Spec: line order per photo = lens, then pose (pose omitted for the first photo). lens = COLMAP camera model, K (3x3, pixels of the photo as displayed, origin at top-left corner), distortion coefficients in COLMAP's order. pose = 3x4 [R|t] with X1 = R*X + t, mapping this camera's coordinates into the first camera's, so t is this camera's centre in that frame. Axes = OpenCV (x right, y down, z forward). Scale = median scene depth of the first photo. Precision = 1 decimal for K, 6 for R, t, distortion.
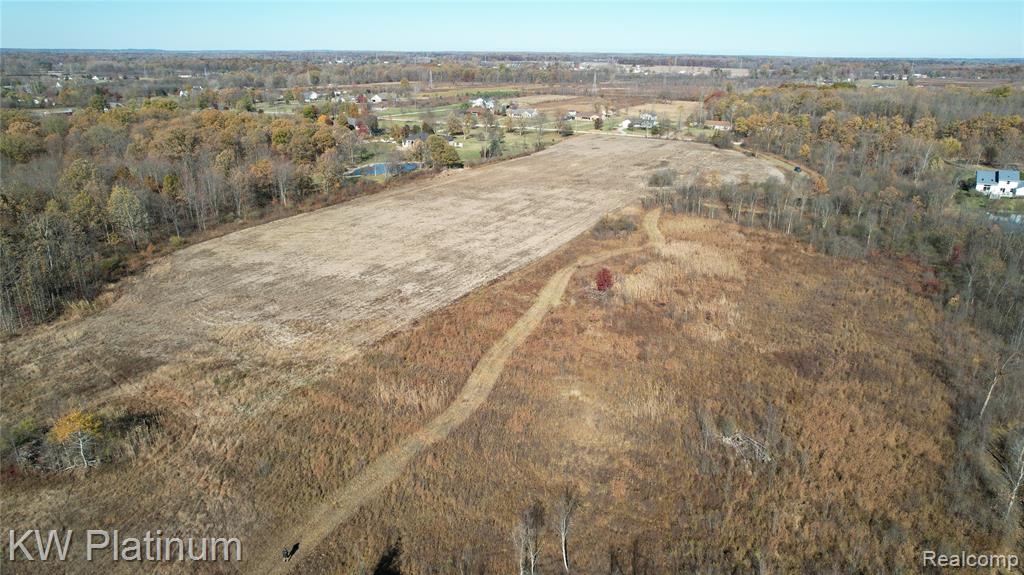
lens RADIAL K [[660.0, 0, 516.4], [0, 660.0, 291.6], [0, 0, 1]] dist [-0.082385, 0.079936]
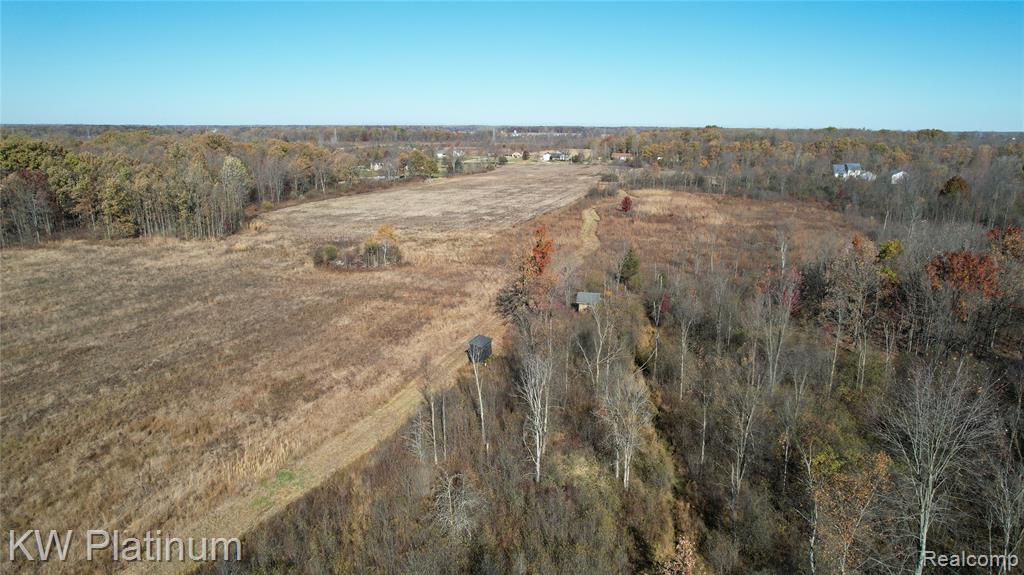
lens RADIAL K [[660.0, 0, 516.4], [0, 660.0, 291.6], [0, 0, 1]] dist [-0.082385, 0.079936]
pose [[0.980111, -0.049346, 0.192218, -0.409581], [0.069245, 0.992753, -0.098219, 0.310740], [-0.185978, 0.109575, 0.976425, -0.350969]]
